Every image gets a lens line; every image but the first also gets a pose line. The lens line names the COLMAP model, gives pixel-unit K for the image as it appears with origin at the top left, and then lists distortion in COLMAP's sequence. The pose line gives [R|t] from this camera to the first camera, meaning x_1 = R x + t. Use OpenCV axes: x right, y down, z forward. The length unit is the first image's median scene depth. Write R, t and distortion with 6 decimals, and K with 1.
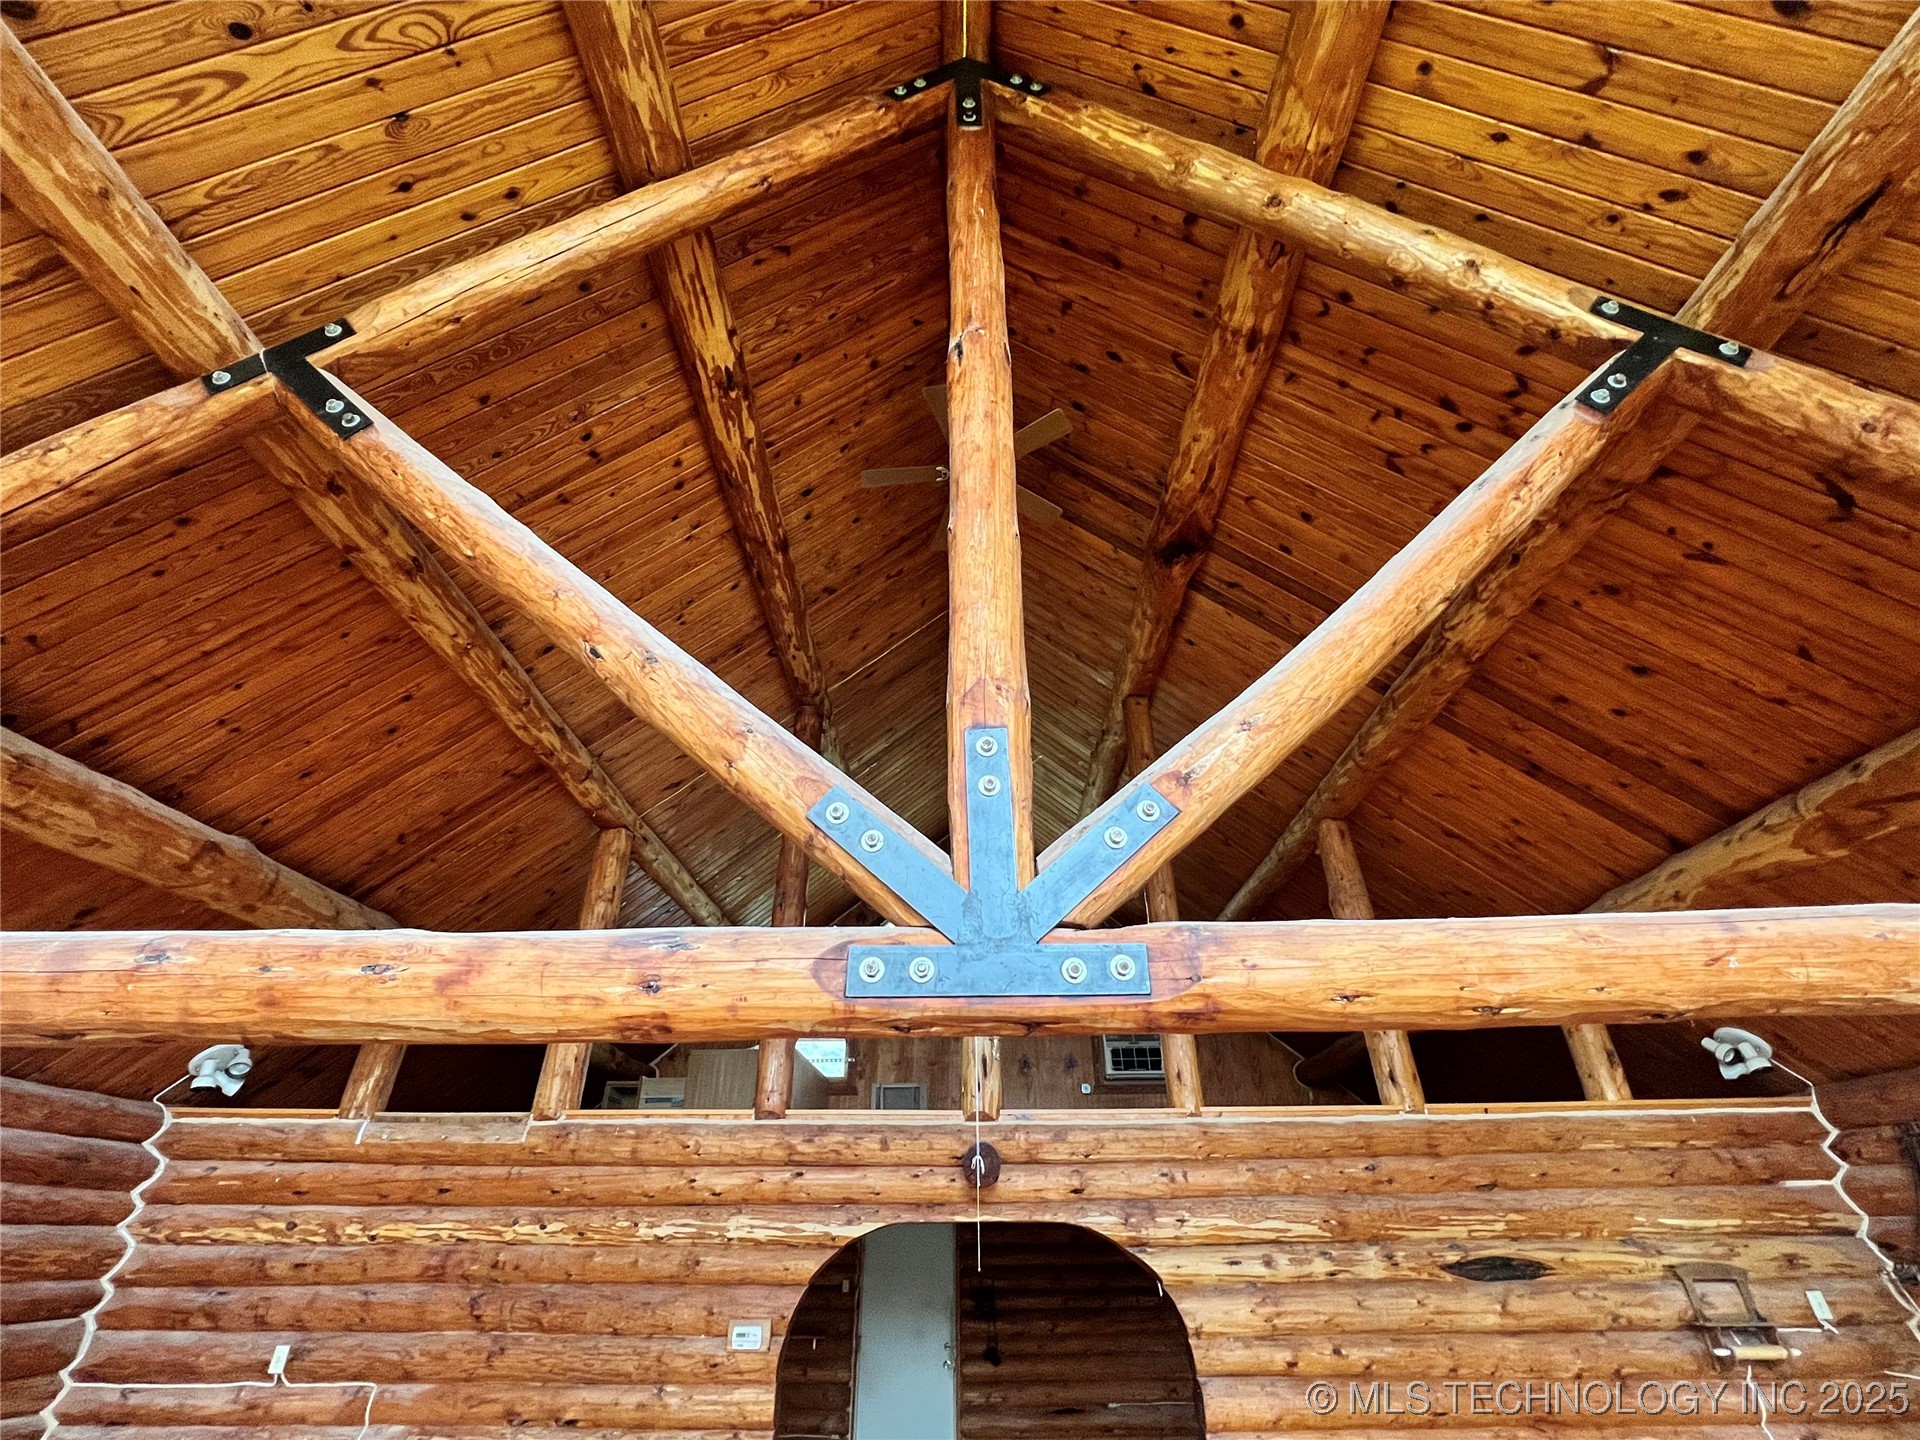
lens RADIAL K [[863.0, 0, 961.6], [0, 863.0, 725.2], [0, 0, 1]] dist [-0.002778, 0.000807]
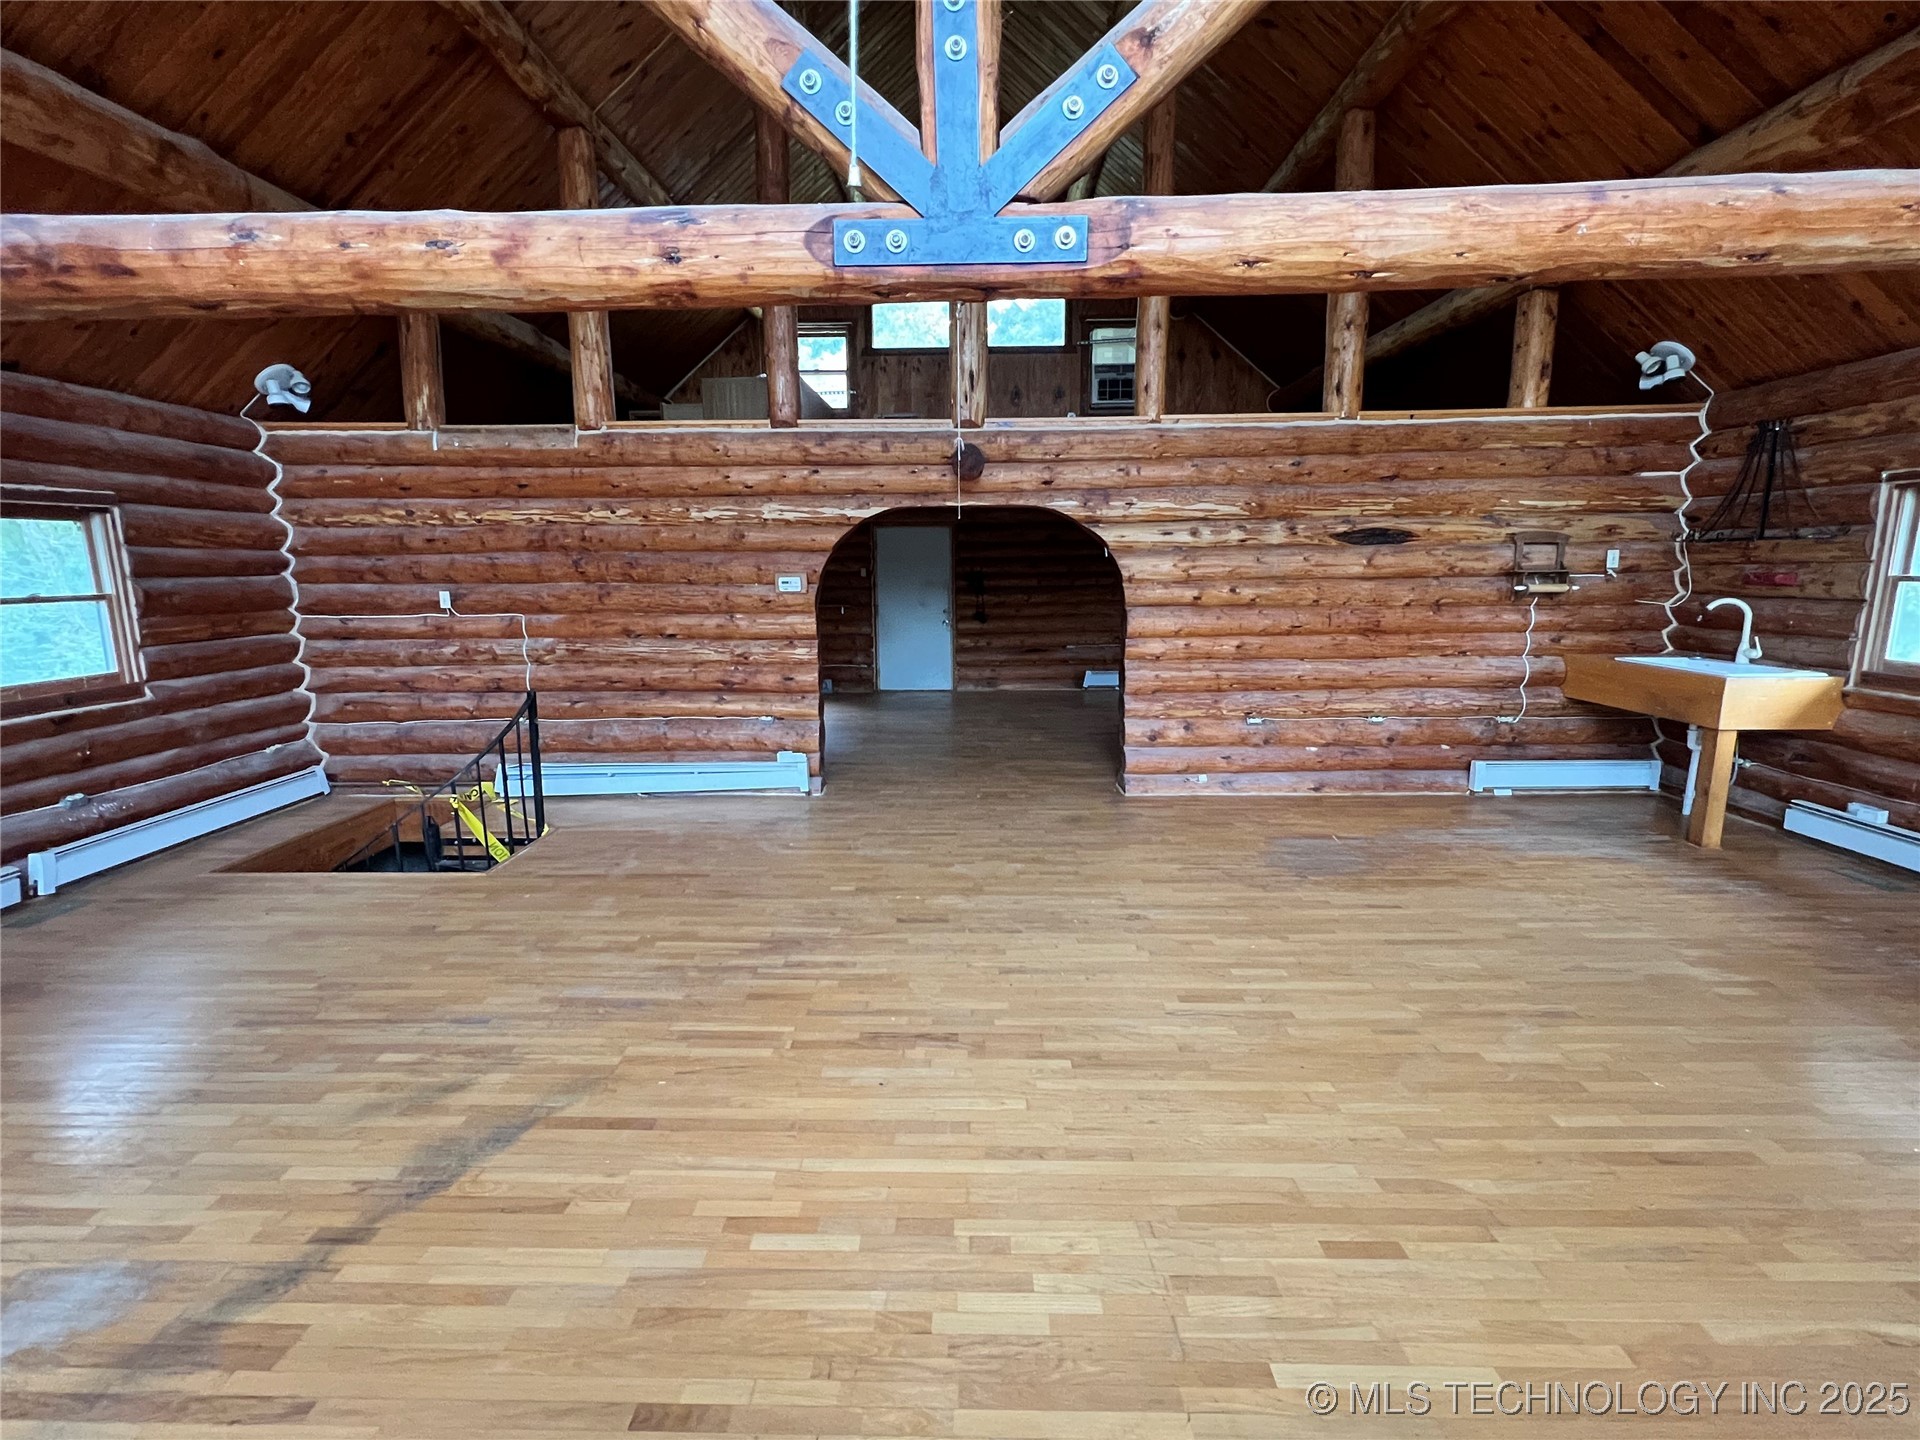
lens RADIAL K [[863.0, 0, 957.5], [0, 863.0, 717.6], [0, 0, 1]] dist [-0.002778, 0.000807]
pose [[0.999963, -0.001450, -0.008483, 0.019688], [0.006625, 0.758823, 0.651264, 0.003723], [0.005493, -0.651296, 0.758804, -0.137847]]
